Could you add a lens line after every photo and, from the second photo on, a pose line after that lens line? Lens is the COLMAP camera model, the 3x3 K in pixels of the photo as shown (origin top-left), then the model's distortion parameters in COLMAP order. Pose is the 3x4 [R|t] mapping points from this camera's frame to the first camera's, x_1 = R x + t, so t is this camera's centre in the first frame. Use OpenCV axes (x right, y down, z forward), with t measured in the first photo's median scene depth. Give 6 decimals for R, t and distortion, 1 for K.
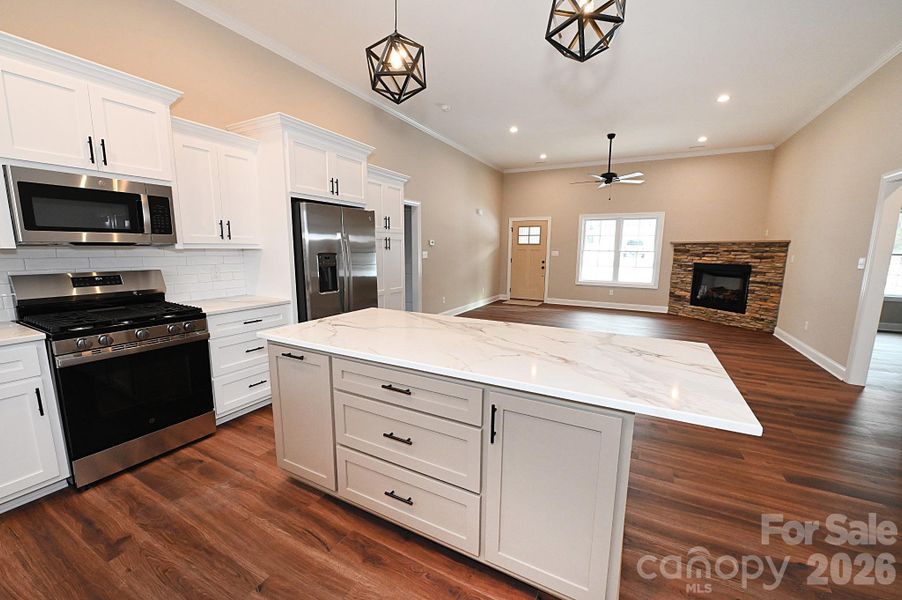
lens RADIAL K [[356.1, 0, 453.2], [0, 356.1, 305.1], [0, 0, 1]] dist [-0.010305, -0.000647]
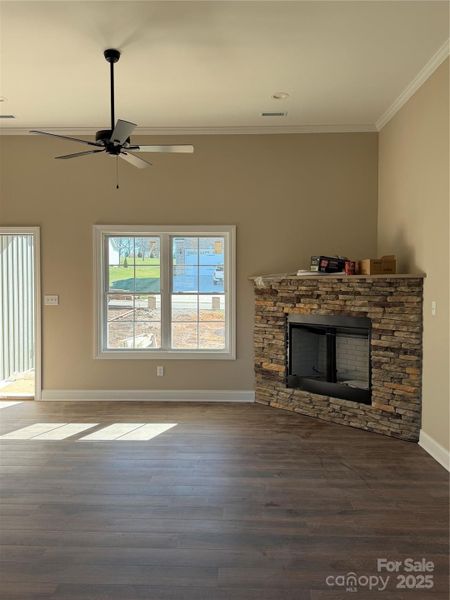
lens RADIAL K [[465.4, 0, 225.8], [0, 465.4, 294.8], [0, 0, 1]] dist [0.006565, -0.000891]
pose [[0.897434, -0.017068, 0.440818, 0.608689], [0.076090, 0.990264, -0.116565, -0.159122], [-0.434537, 0.138151, 0.889996, 0.855636]]
